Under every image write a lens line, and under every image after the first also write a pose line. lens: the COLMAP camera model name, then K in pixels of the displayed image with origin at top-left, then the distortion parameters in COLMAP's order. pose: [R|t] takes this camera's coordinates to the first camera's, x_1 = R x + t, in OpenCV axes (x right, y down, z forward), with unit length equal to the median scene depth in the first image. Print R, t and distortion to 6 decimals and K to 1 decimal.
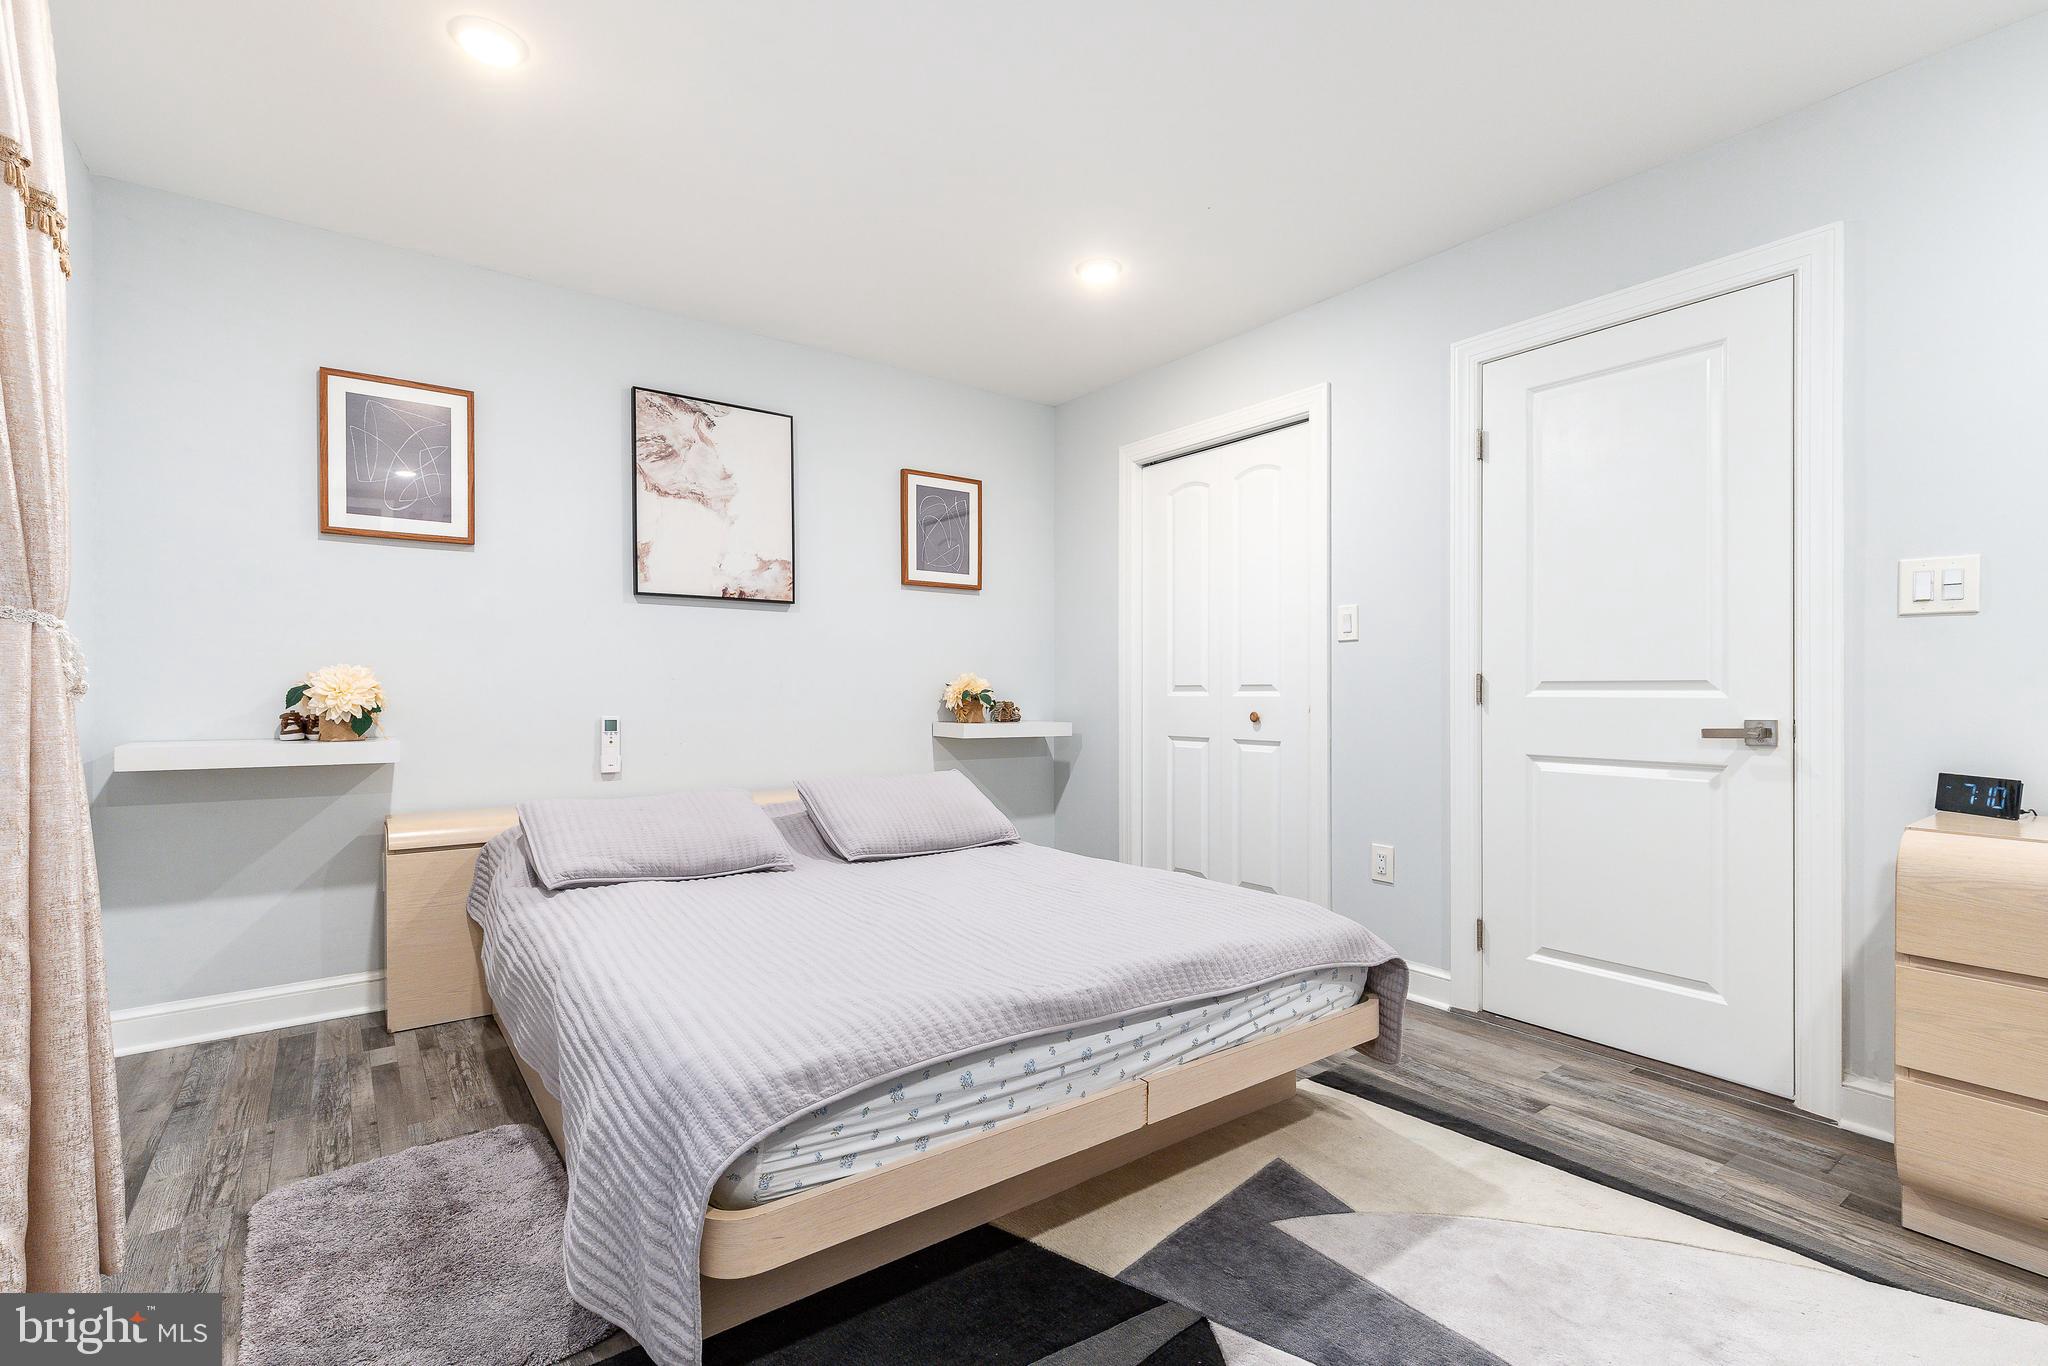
lens RADIAL K [[920.3, 0, 1027.8], [0, 920.3, 694.5], [0, 0, 1]] dist [0.001810, -0.000373]
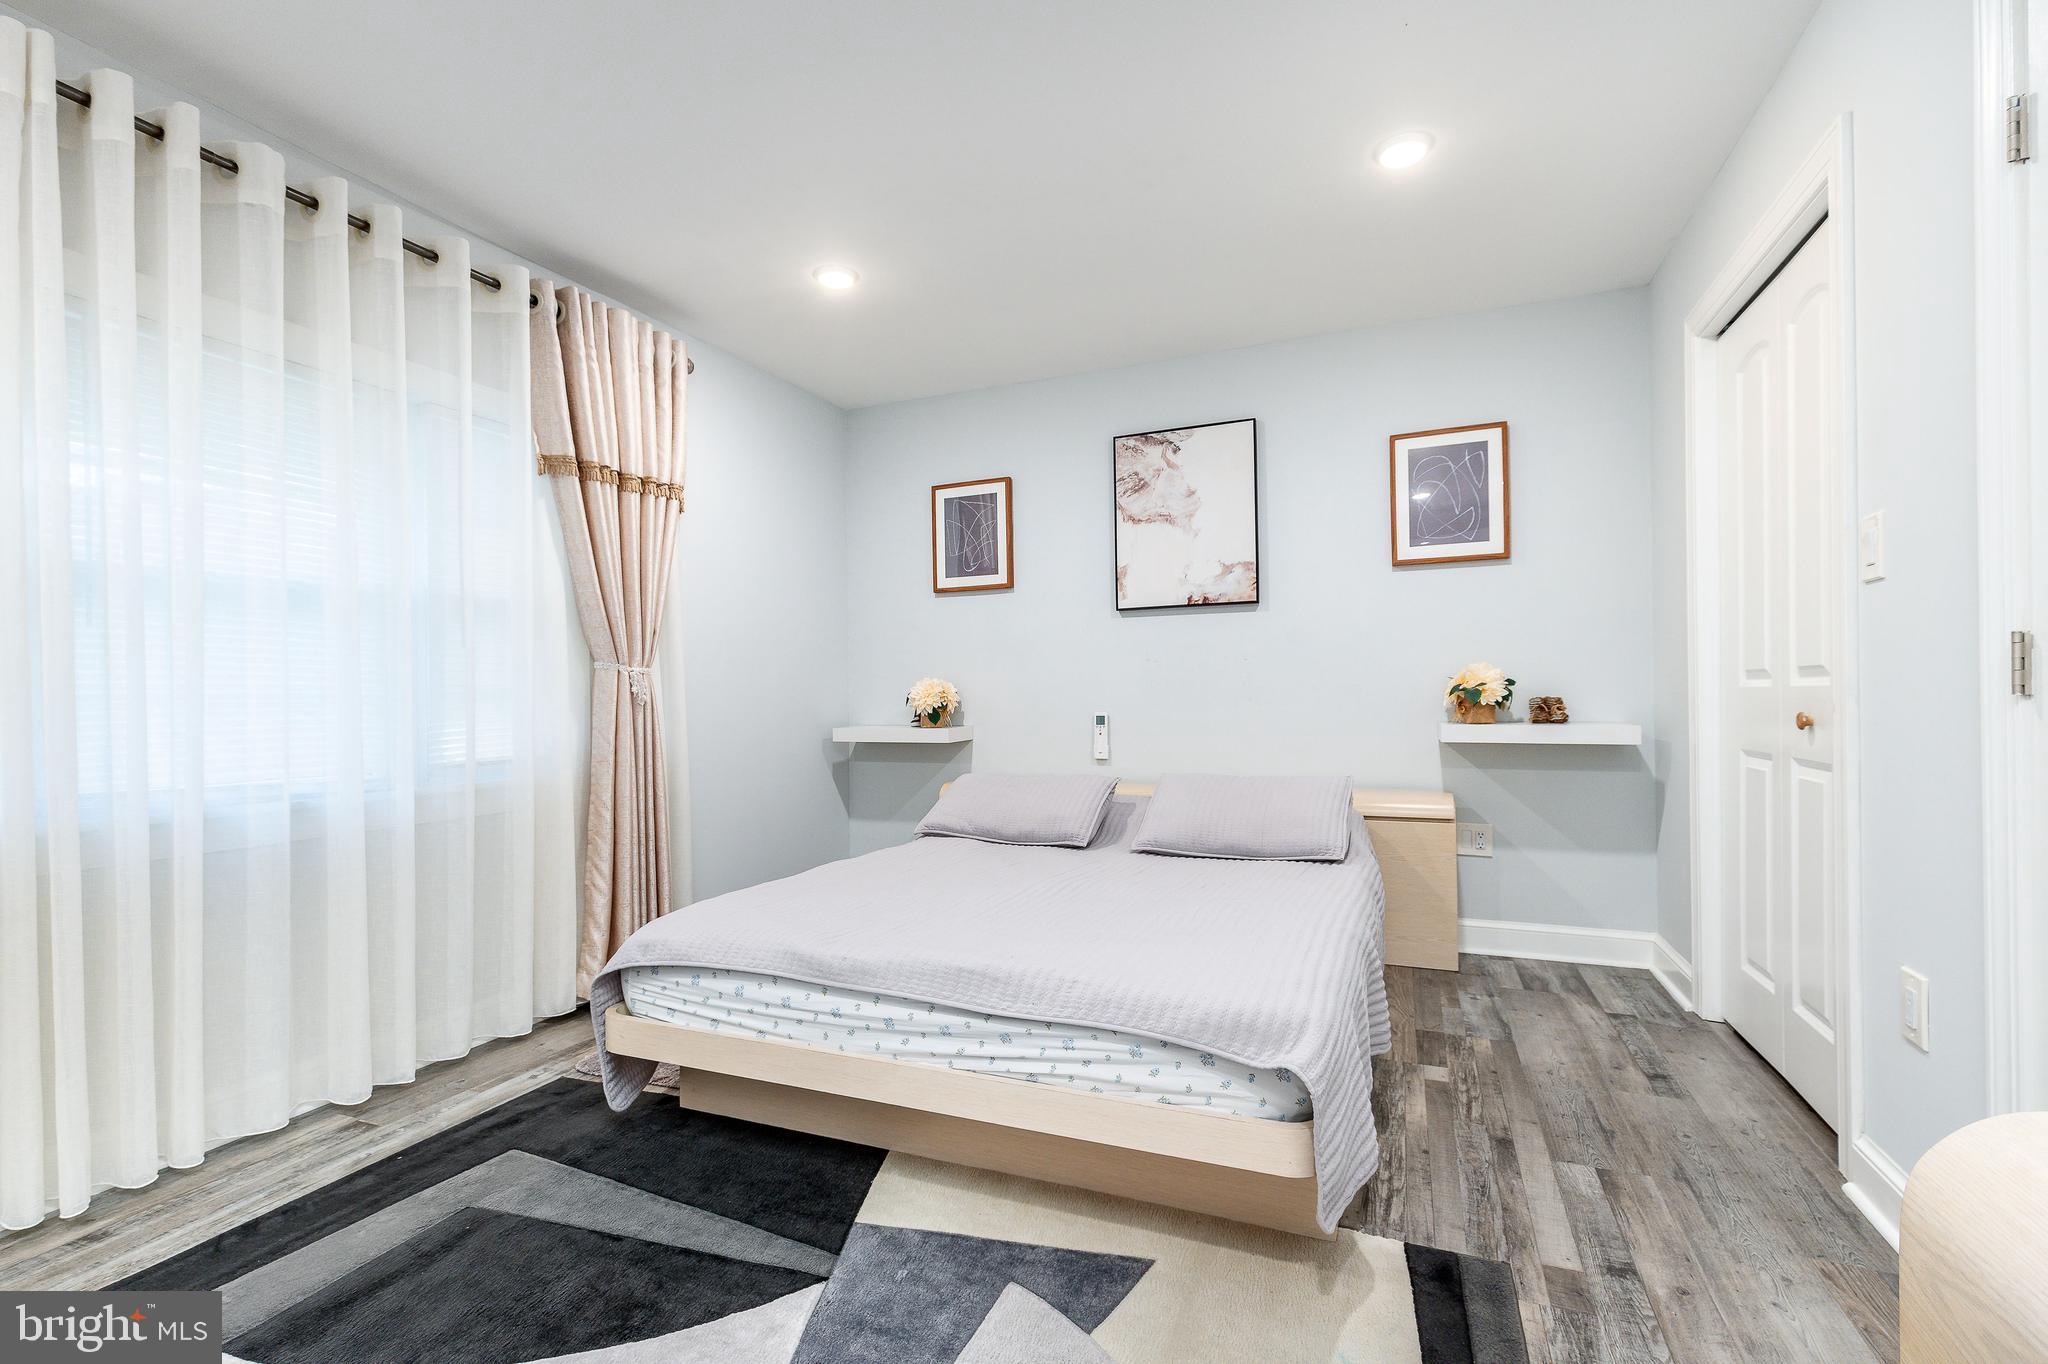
lens RADIAL K [[920.3, 0, 1016.8], [0, 920.3, 690.3], [0, 0, 1]] dist [0.001810, -0.000373]
pose [[0.507005, -0.015259, -0.861808, 0.536422], [0.014996, 0.999848, -0.008881, 0.002927], [0.861813, -0.008421, 0.507157, 0.284497]]
